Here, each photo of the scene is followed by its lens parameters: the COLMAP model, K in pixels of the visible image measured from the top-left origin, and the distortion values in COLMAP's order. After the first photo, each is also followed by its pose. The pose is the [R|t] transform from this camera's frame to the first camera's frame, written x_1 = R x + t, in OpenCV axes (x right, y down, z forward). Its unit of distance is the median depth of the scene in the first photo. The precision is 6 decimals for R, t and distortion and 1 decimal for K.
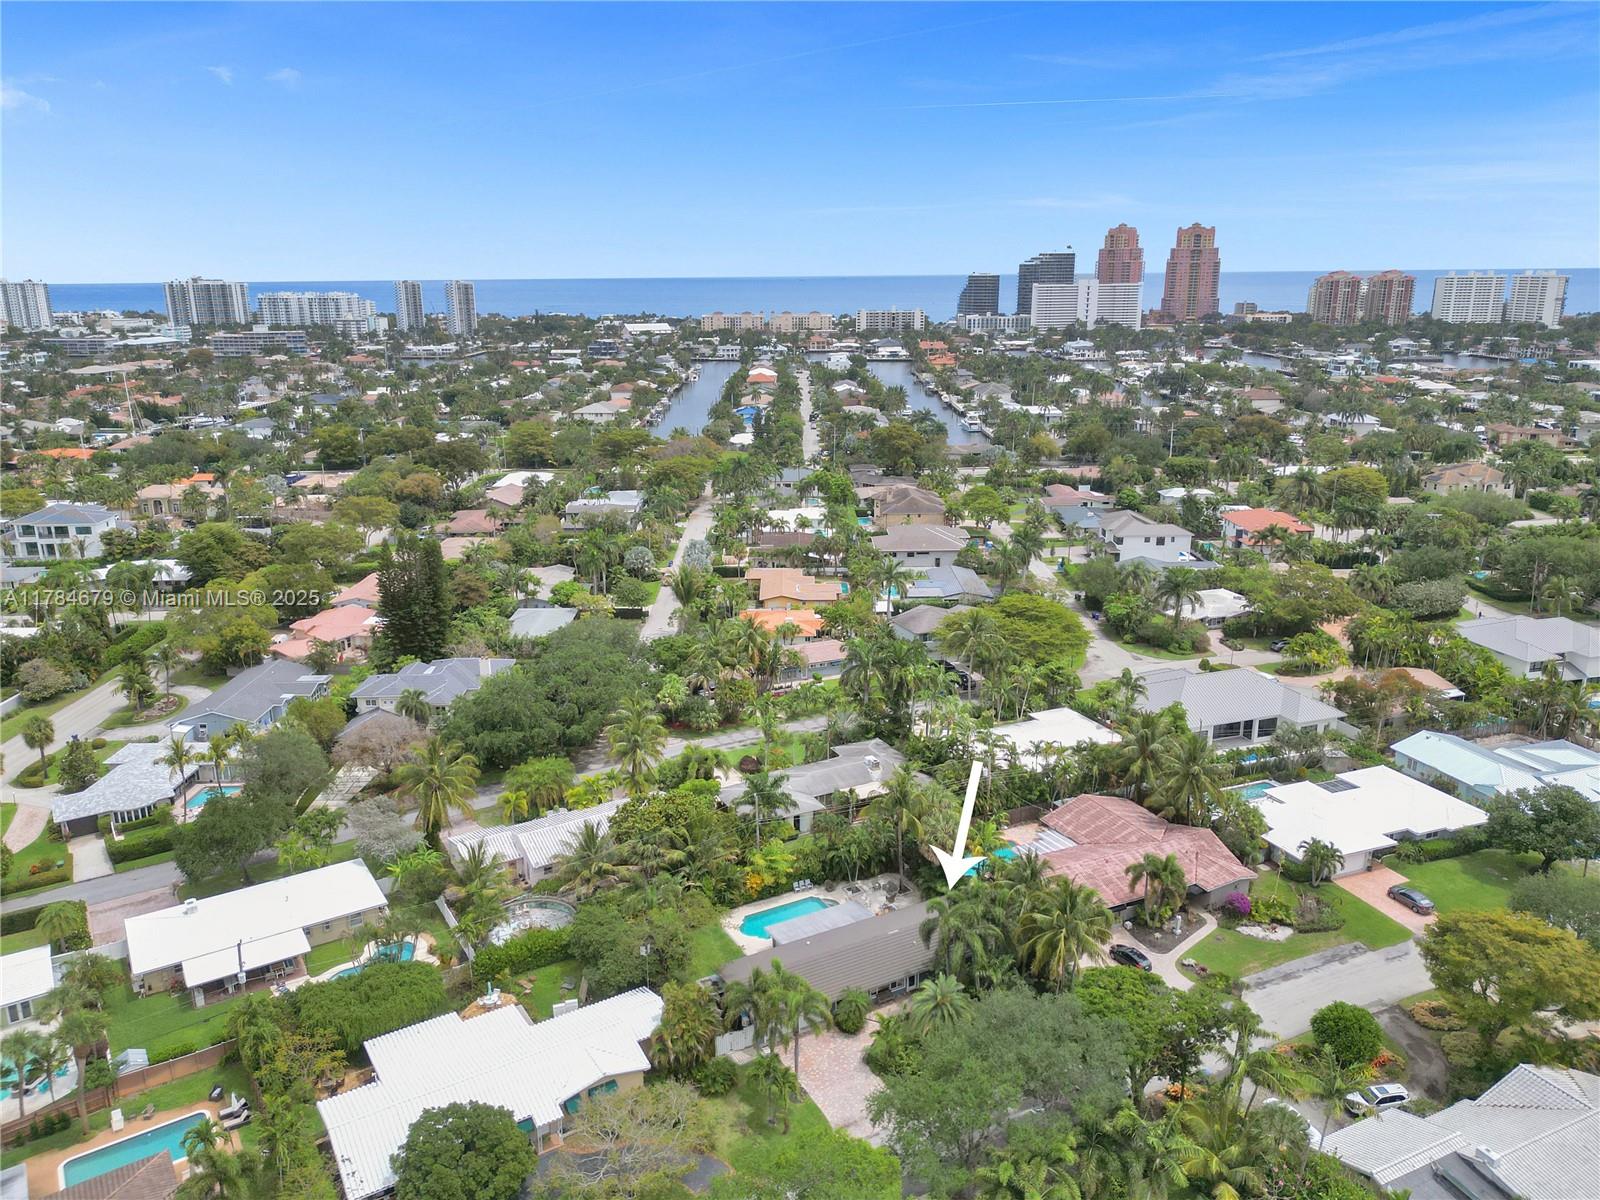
lens RADIAL K [[1158.8, 0, 796.1], [0, 1158.8, 599.2], [0, 0, 1]] dist [0.085715, -0.077410]
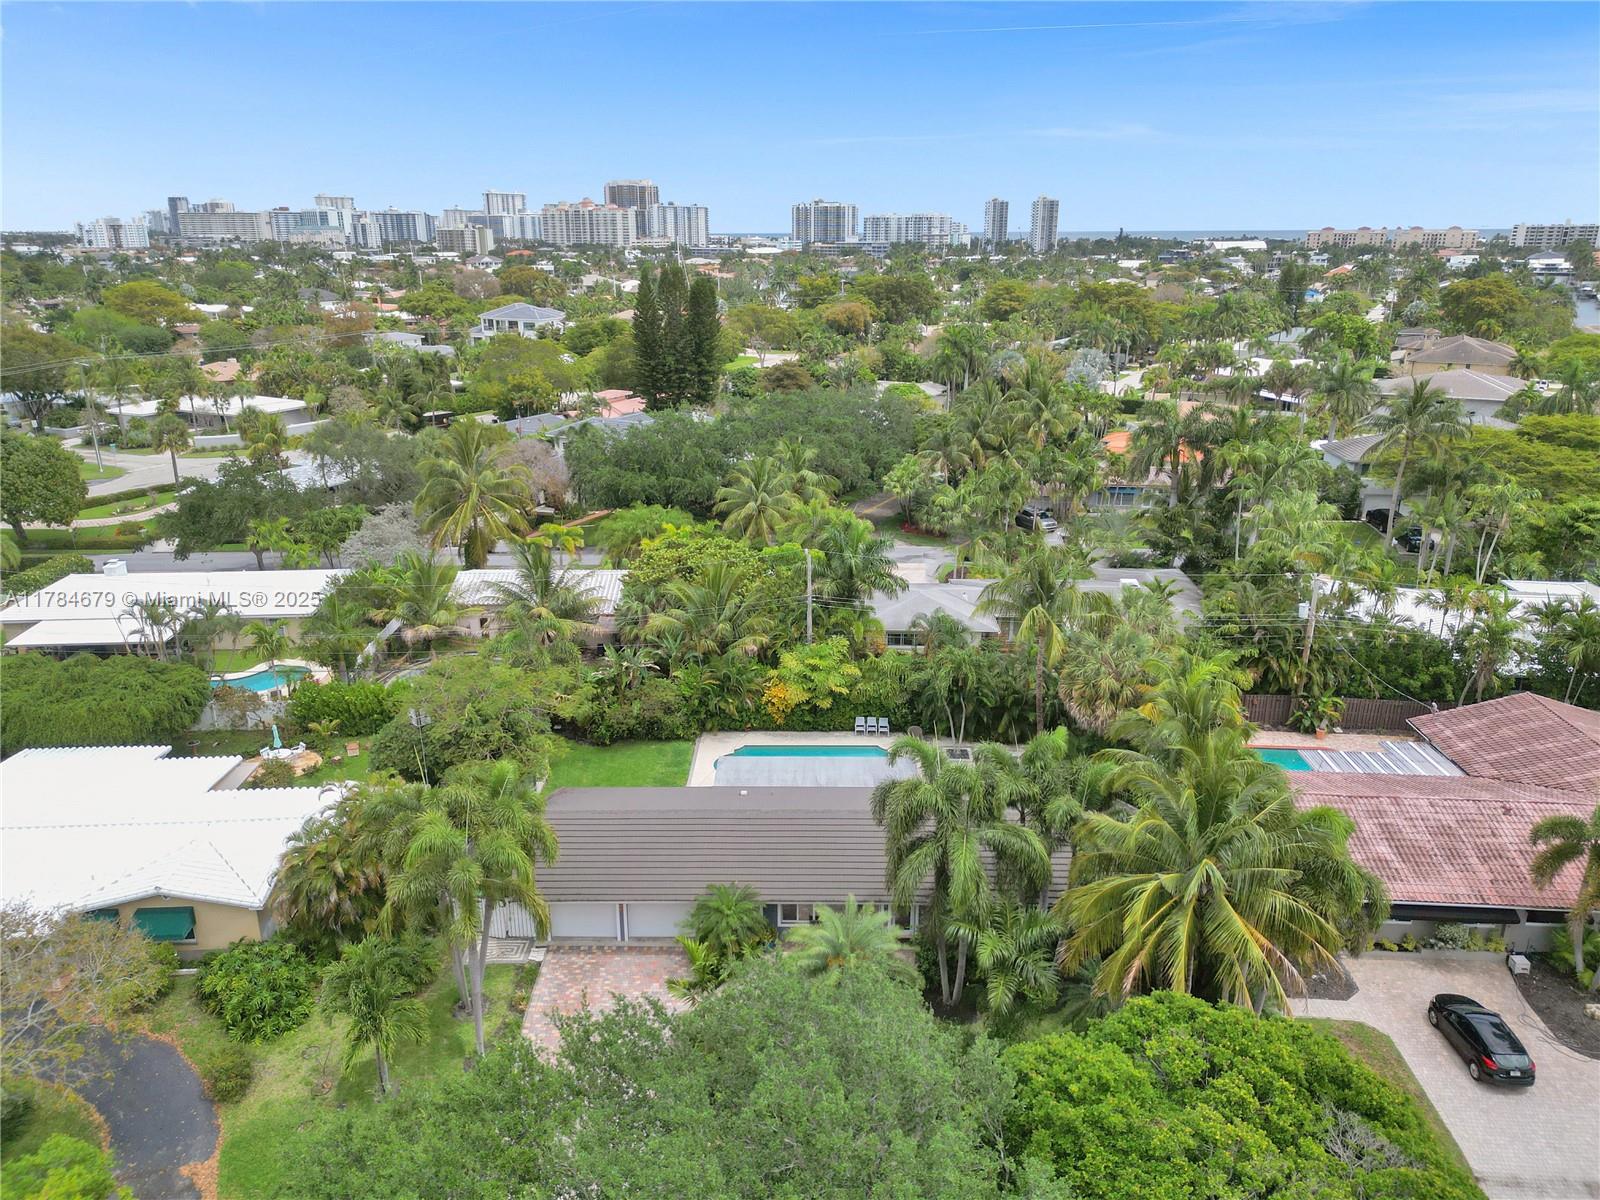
lens RADIAL K [[1115.5, 0, 795.8], [0, 1115.5, 598.9], [0, 0, 1]] dist [0.088527, -0.080894]
pose [[0.873773, 0.157419, -0.460152, 0.169517], [-0.134748, 0.987485, 0.081951, 0.115525], [0.467294, -0.009602, 0.884050, 0.399582]]
